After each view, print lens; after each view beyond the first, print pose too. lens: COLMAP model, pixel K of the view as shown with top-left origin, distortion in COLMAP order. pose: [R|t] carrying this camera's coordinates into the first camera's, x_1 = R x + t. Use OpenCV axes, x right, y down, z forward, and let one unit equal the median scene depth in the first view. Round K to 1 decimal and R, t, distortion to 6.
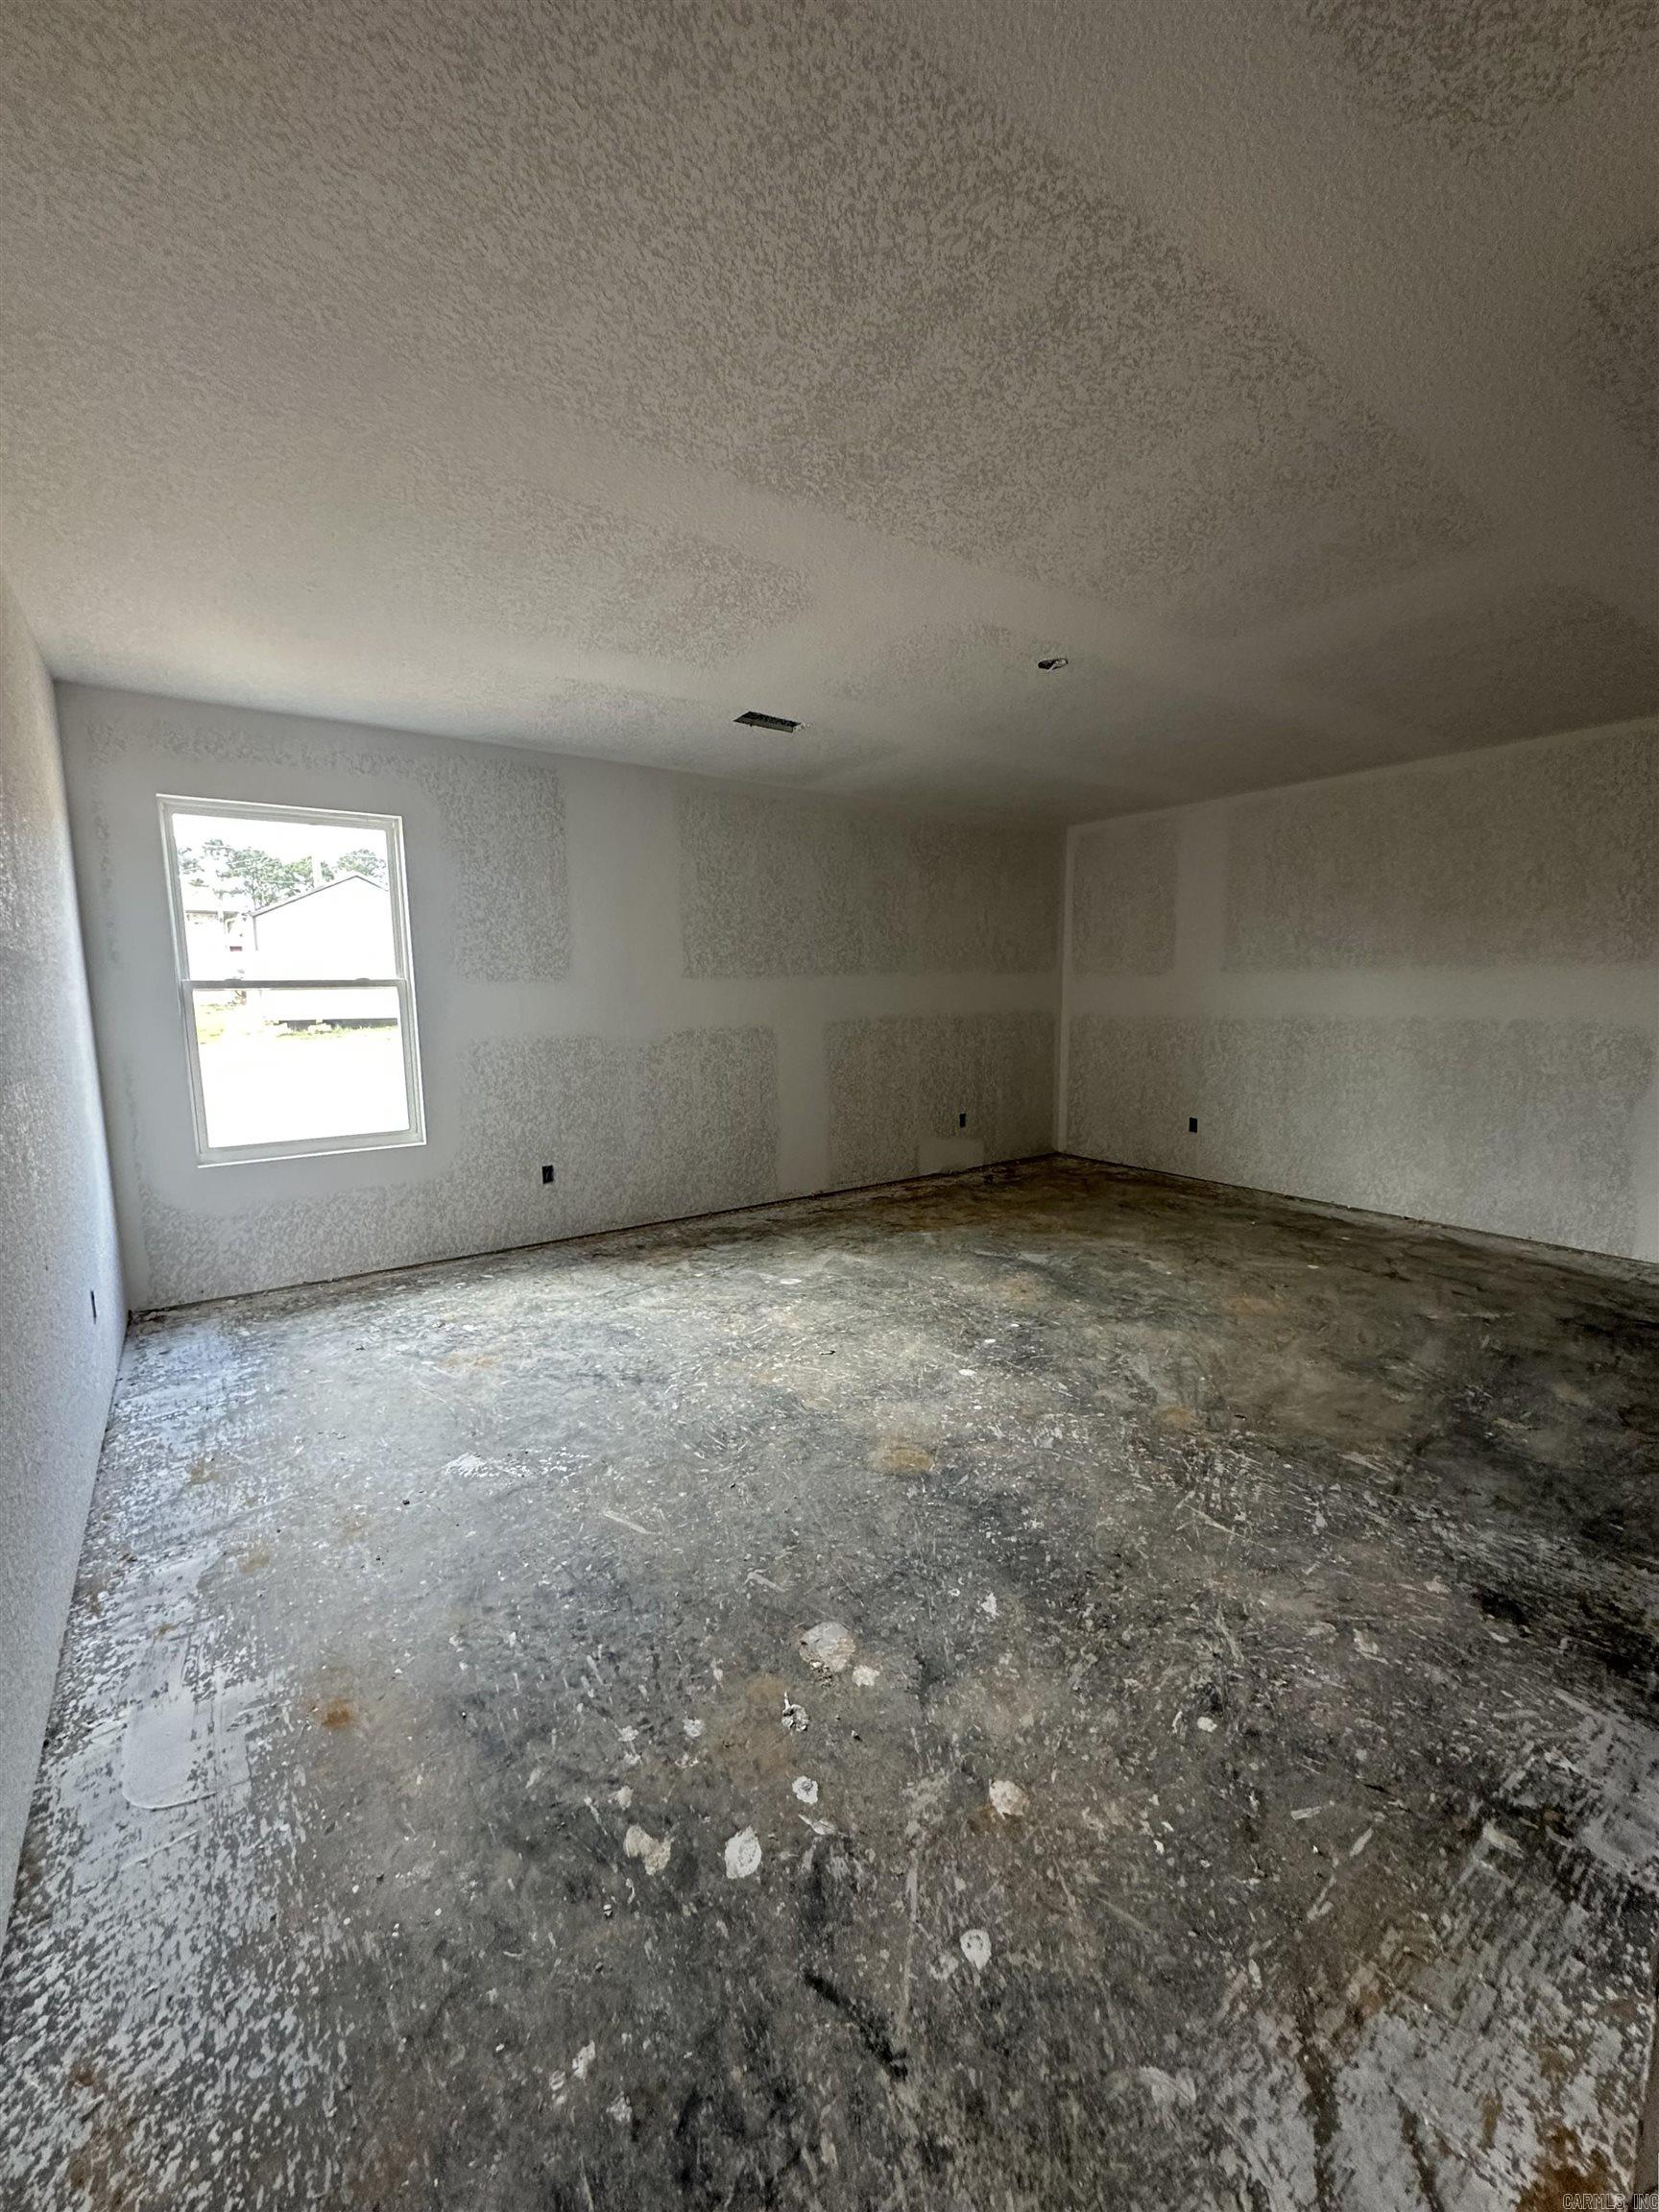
lens RADIAL K [[928.4, 0, 829.5], [0, 928.4, 1106.0], [0, 0, 1]] dist [-0.002917, 0.000271]
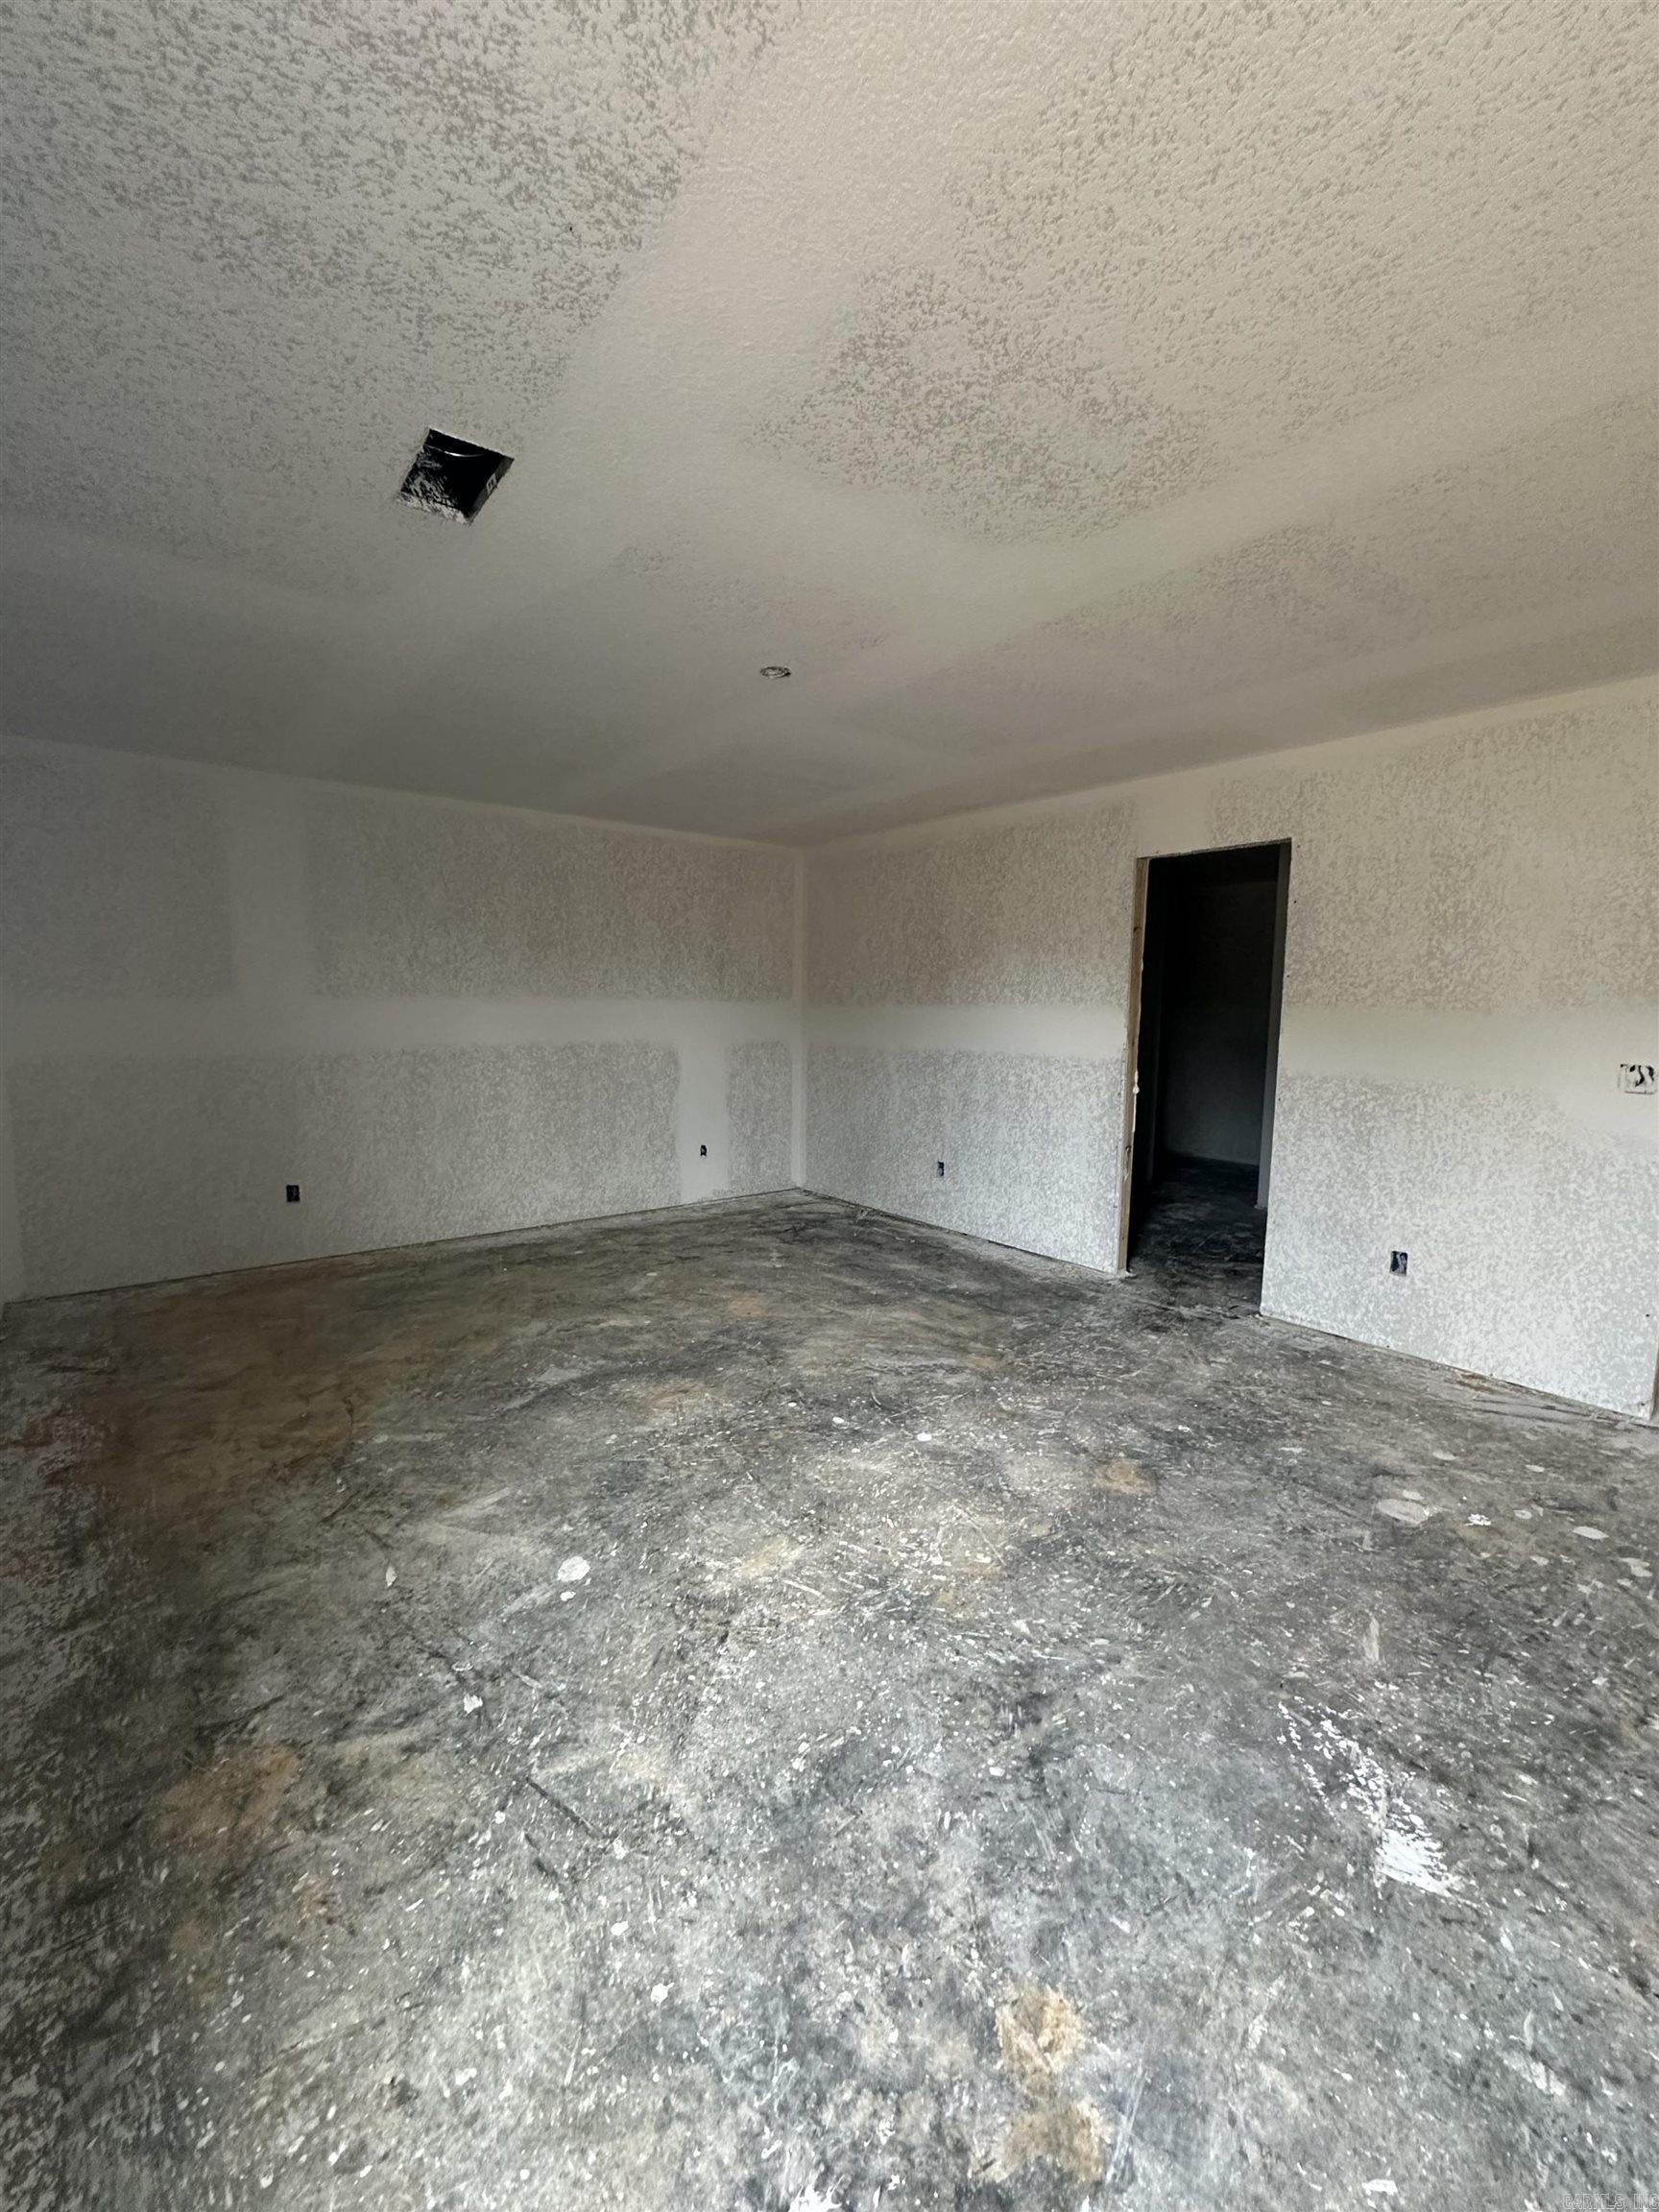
lens RADIAL K [[928.4, 0, 829.5], [0, 928.4, 1106.0], [0, 0, 1]] dist [-0.002917, 0.000271]
pose [[-0.087625, -0.104291, 0.990679, -0.669926], [0.113196, 0.987020, 0.113918, -0.147408], [-0.989701, 0.122123, -0.074683, 1.014269]]
